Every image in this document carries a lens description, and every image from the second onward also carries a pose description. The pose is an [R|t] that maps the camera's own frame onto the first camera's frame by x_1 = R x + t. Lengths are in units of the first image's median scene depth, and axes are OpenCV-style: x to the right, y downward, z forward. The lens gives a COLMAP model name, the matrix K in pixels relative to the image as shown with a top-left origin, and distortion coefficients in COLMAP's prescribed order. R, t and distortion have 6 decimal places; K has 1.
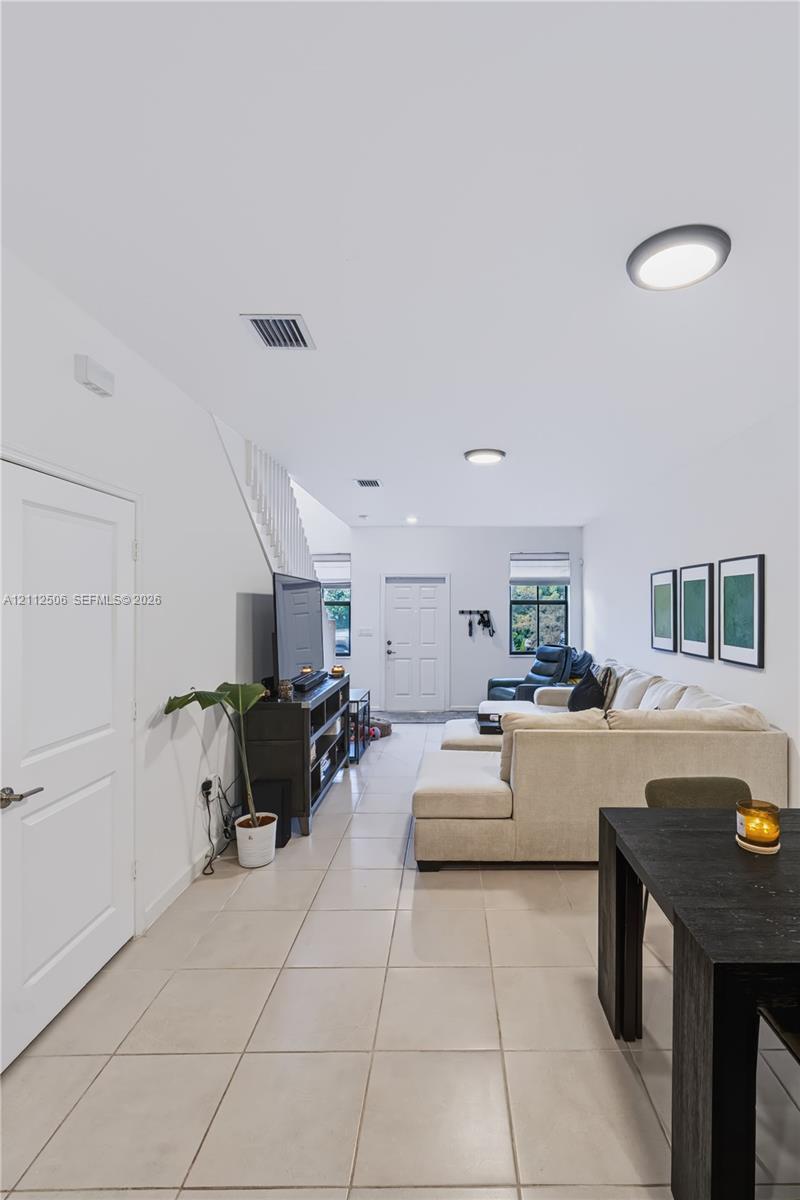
lens RADIAL K [[542.7, 0, 408.4], [0, 542.7, 602.1], [0, 0, 1]] dist [-0.003234, -0.000128]
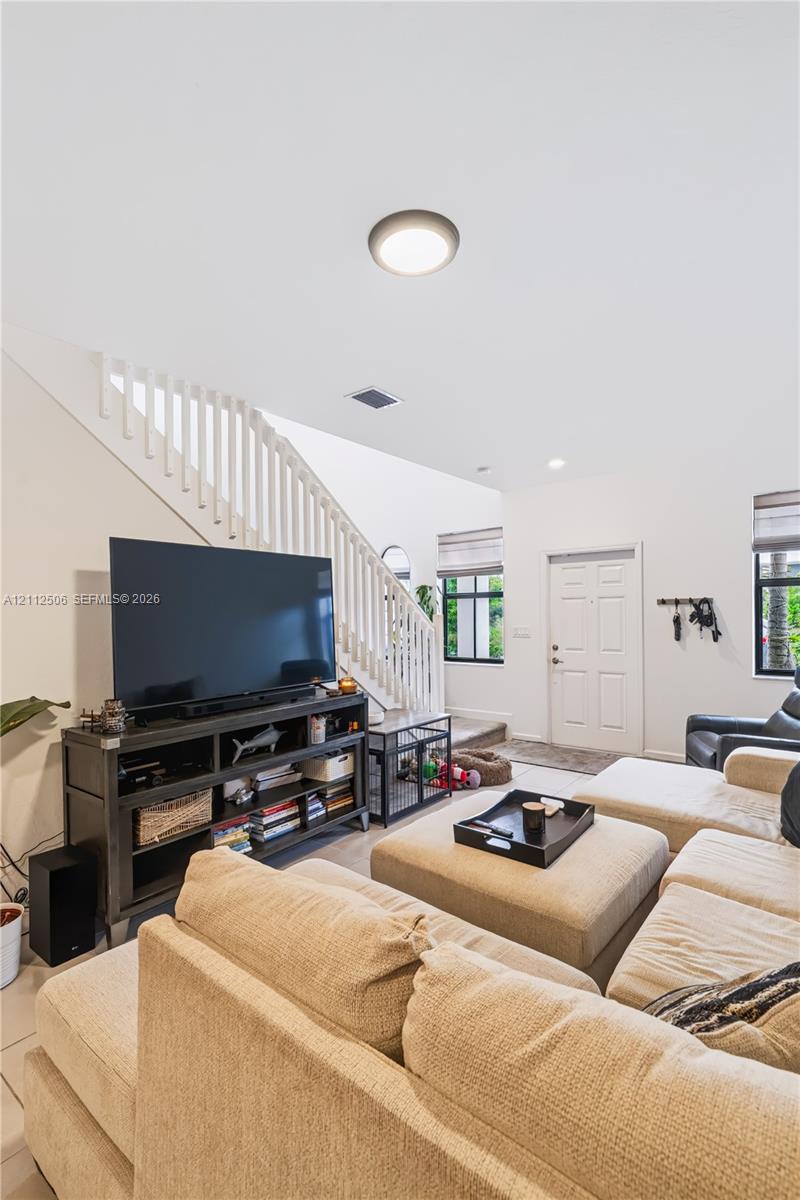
lens RADIAL K [[542.7, 0, 394.8], [0, 542.7, 603.9], [0, 0, 1]] dist [-0.003234, -0.000128]
pose [[0.817756, -0.019466, -0.575236, 0.206685], [0.017789, 0.999805, -0.008545, 0.020989], [0.575290, -0.003245, 0.817943, 0.313819]]
